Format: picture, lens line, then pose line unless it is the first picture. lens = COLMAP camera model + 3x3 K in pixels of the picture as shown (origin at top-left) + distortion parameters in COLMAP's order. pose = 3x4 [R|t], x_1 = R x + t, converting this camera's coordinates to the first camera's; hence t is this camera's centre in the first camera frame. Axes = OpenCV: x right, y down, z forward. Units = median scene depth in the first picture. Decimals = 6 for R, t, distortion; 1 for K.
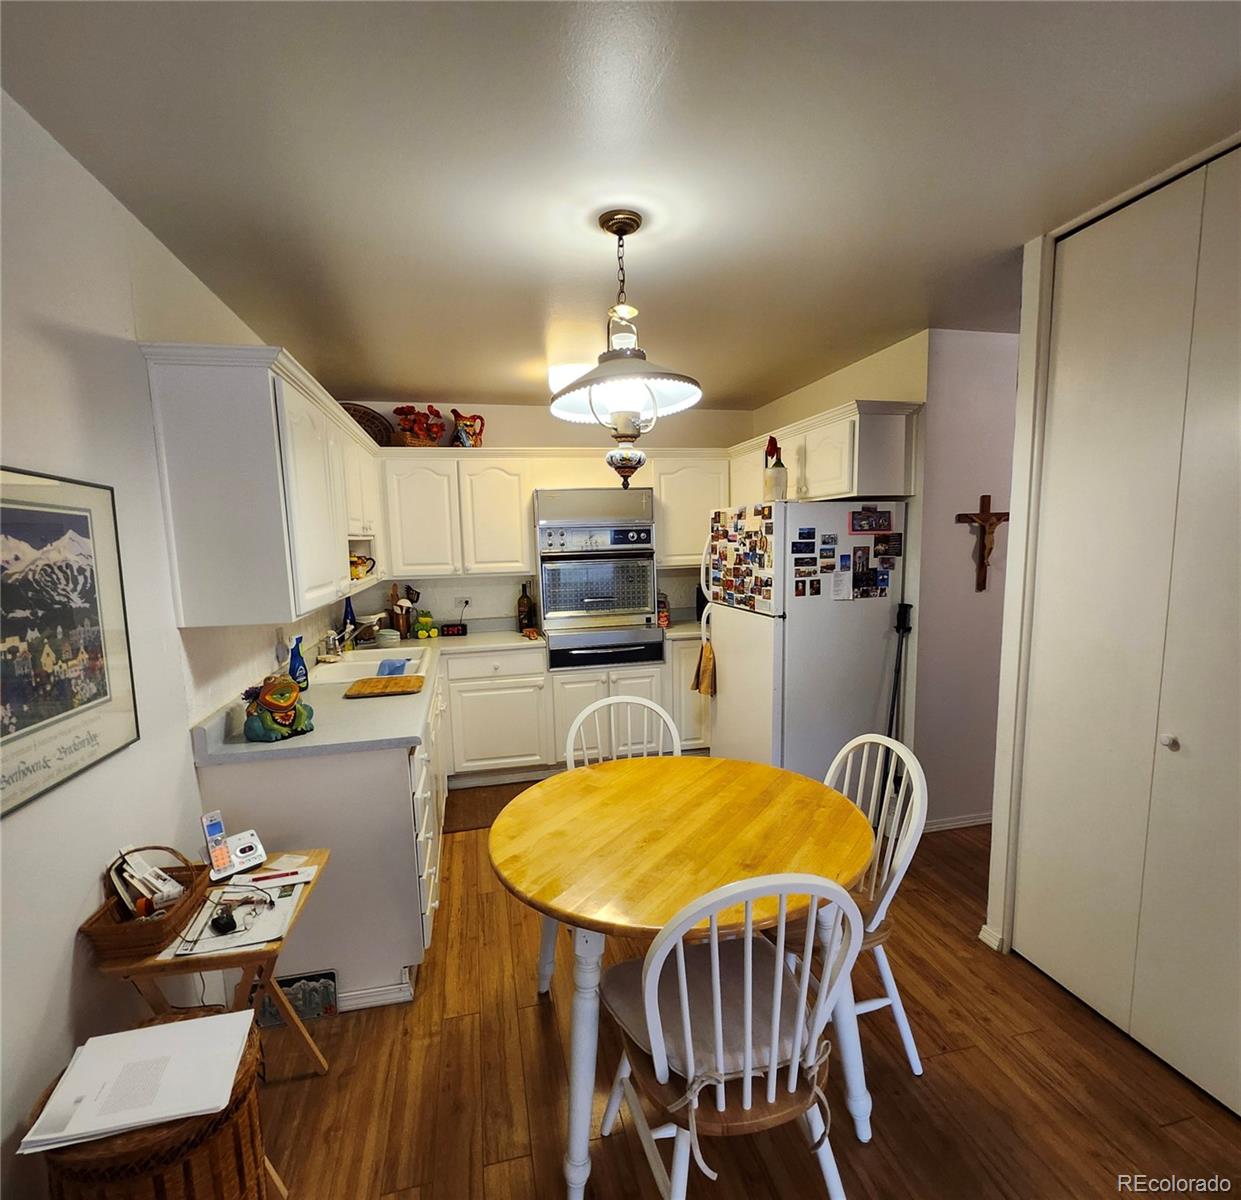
lens RADIAL K [[704.9, 0, 676.5], [0, 704.9, 633.9], [0, 0, 1]] dist [-0.003421, -0.000151]
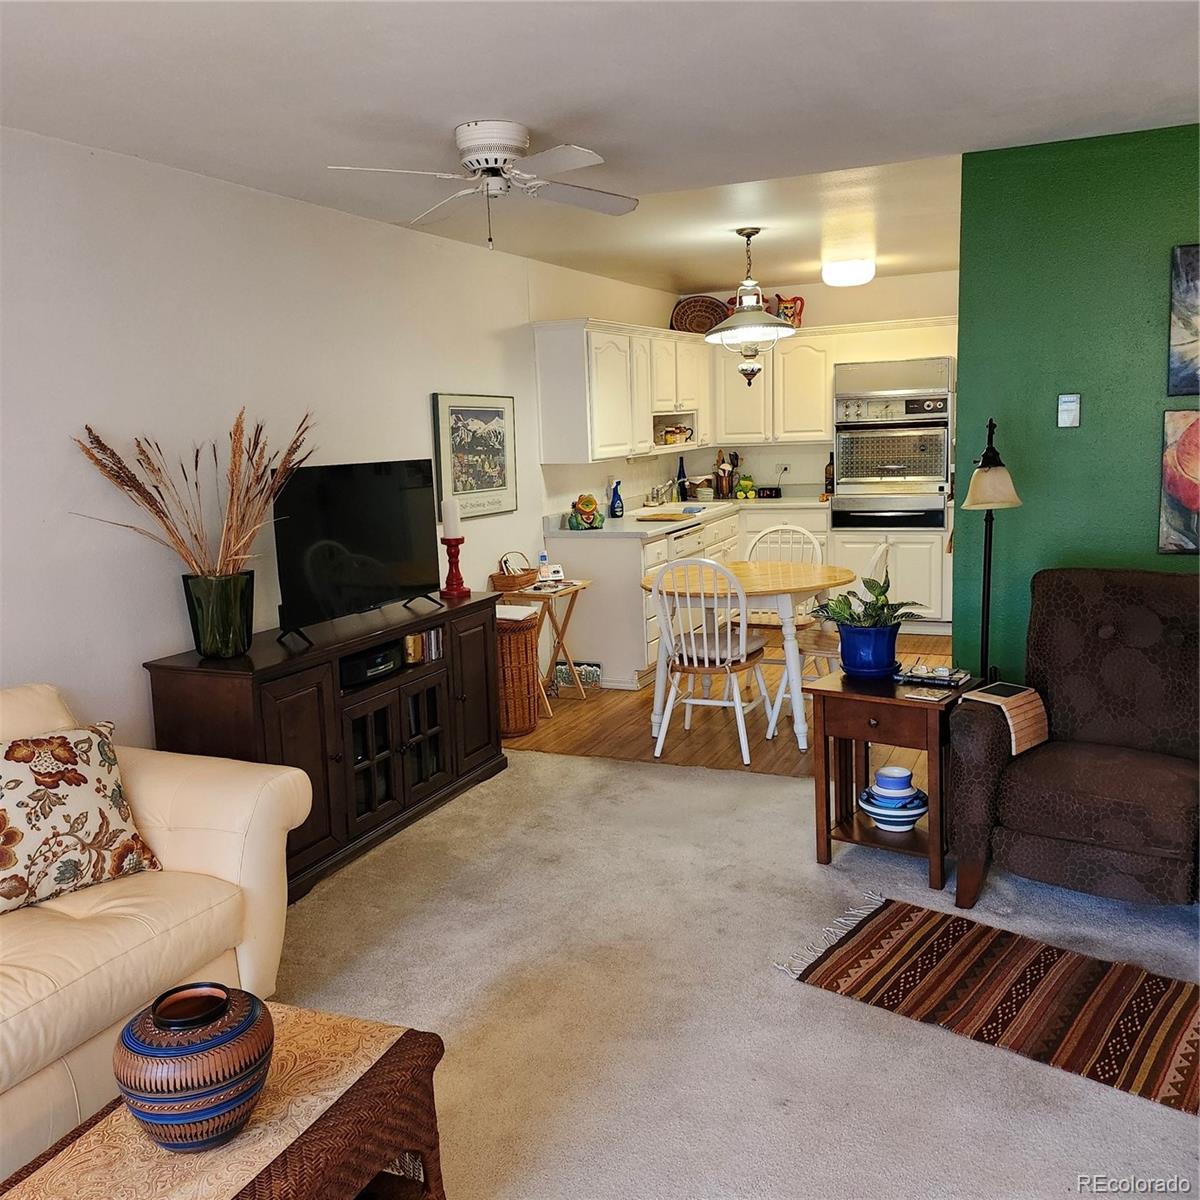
lens RADIAL K [[1114.0, 0, 604.9], [0, 1114.0, 595.2], [0, 0, 1]] dist [0.125626, -0.215808]
pose [[0.795233, 0.089103, -0.599721, 0.782797], [-0.064684, 0.995965, 0.062204, 0.088041], [0.602844, -0.010675, 0.797787, -0.808761]]
